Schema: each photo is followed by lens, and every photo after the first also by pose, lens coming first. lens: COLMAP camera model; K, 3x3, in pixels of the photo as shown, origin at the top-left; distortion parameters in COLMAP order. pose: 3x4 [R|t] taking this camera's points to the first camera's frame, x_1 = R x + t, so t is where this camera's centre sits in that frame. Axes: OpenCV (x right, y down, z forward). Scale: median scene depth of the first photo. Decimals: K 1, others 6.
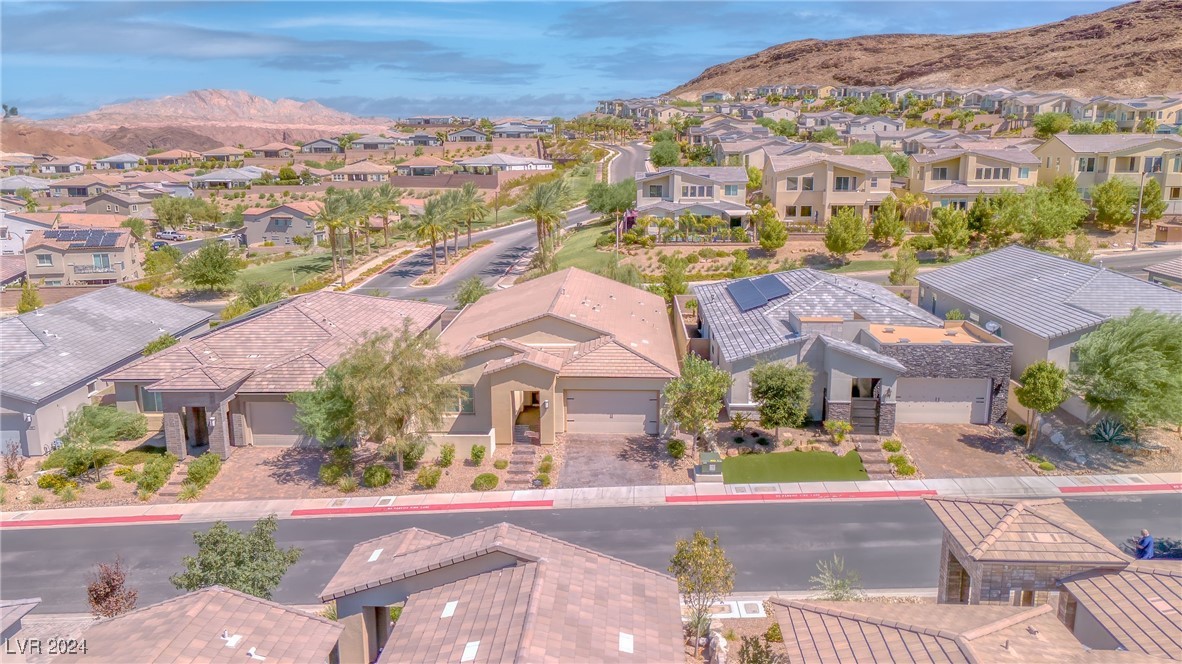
lens RADIAL K [[869.7, 0, 597.1], [0, 869.7, 335.1], [0, 0, 1]] dist [0.061004, -0.056423]
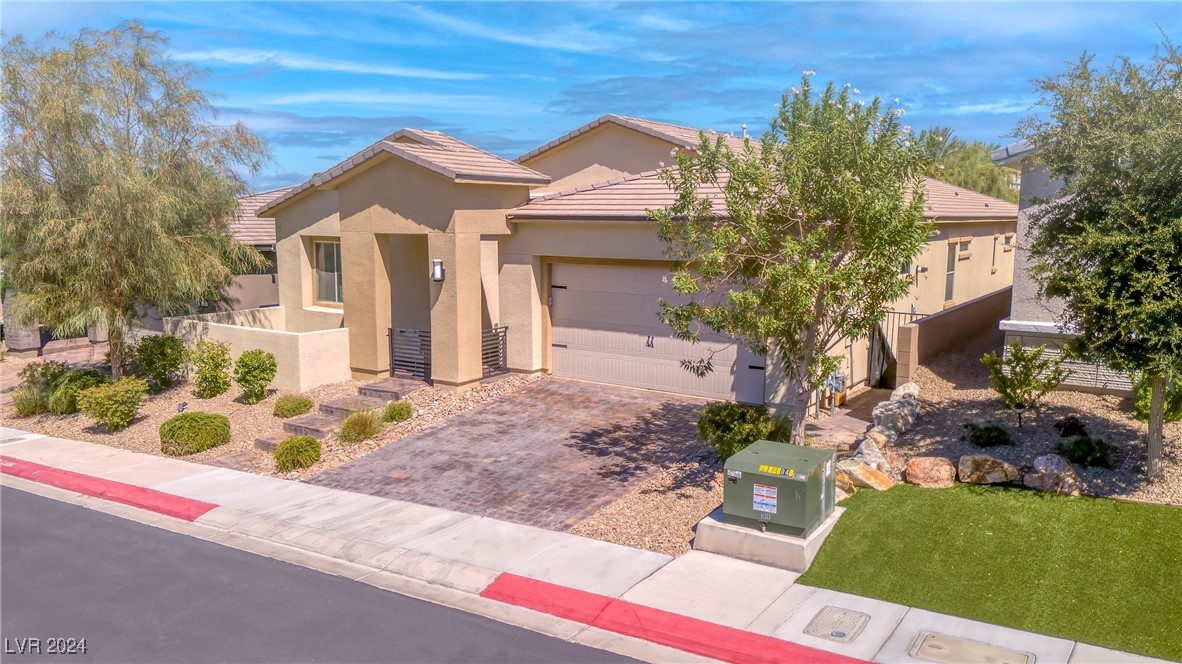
lens RADIAL K [[869.7, 0, 597.1], [0, 869.7, 335.1], [0, 0, 1]] dist [0.061004, -0.056423]
pose [[0.852440, 0.078702, -0.516868, 0.076588], [-0.116739, 0.992298, -0.041438, 0.045210], [0.509626, 0.095662, 0.855062, 0.283905]]
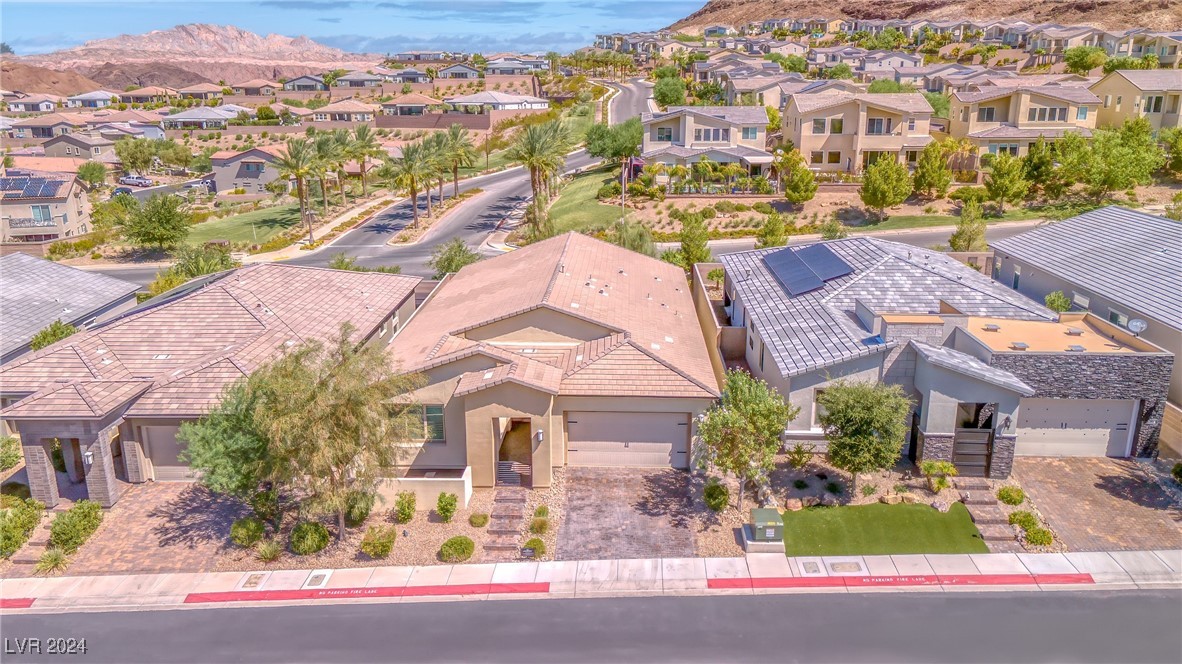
lens RADIAL K [[869.7, 0, 597.1], [0, 869.7, 335.1], [0, 0, 1]] dist [0.061004, -0.056423]
pose [[0.999994, -0.000040, 0.003334, -0.004856], [-0.000182, 0.997783, 0.066553, -0.021734], [-0.003329, -0.066553, 0.997777, 0.105481]]
